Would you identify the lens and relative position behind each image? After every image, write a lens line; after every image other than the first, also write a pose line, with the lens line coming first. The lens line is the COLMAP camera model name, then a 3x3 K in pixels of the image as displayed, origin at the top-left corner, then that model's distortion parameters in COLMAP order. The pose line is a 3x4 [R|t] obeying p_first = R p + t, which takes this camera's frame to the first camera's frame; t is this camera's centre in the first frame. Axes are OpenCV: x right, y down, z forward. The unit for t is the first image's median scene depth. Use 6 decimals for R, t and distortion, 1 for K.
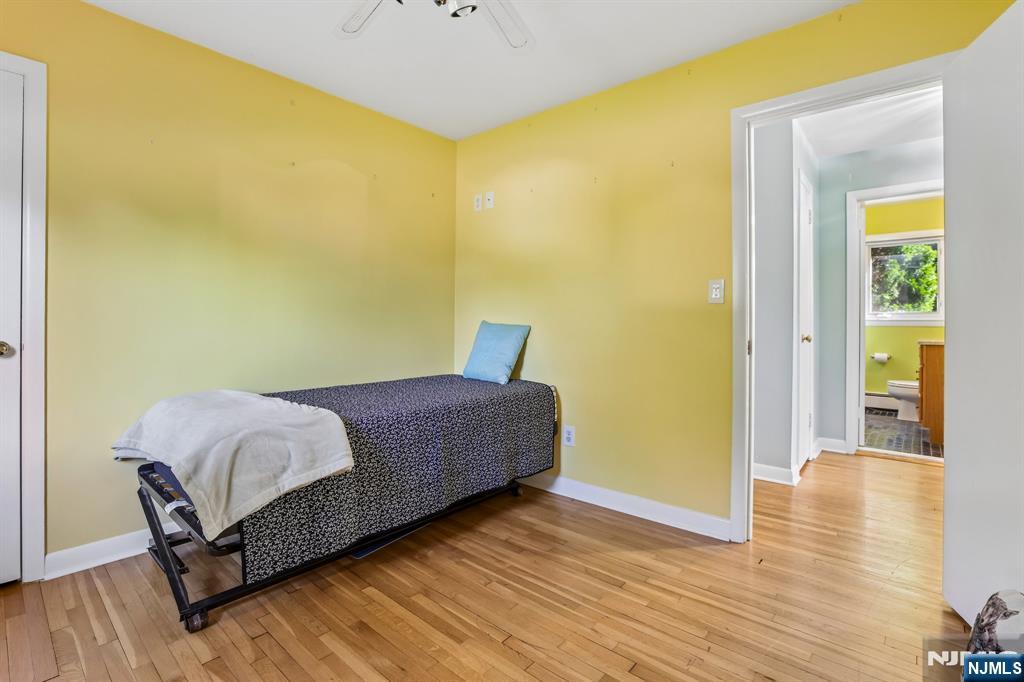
lens RADIAL K [[476.4, 0, 510.6], [0, 476.4, 334.2], [0, 0, 1]] dist [-0.023250, 0.000446]
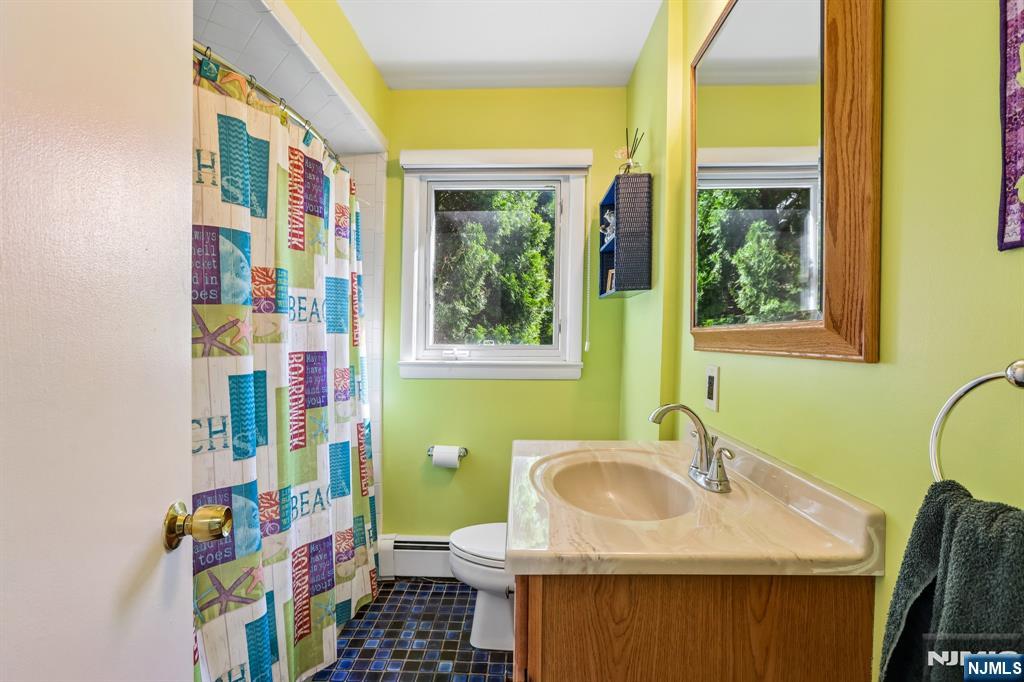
lens RADIAL K [[476.4, 0, 510.6], [0, 476.4, 334.2], [0, 0, 1]] dist [-0.023250, 0.000446]
pose [[0.765892, 0.010521, 0.642883, 0.554212], [-0.013370, 0.999911, -0.000436, -0.056172], [-0.642830, -0.008261, 0.765965, 0.636778]]
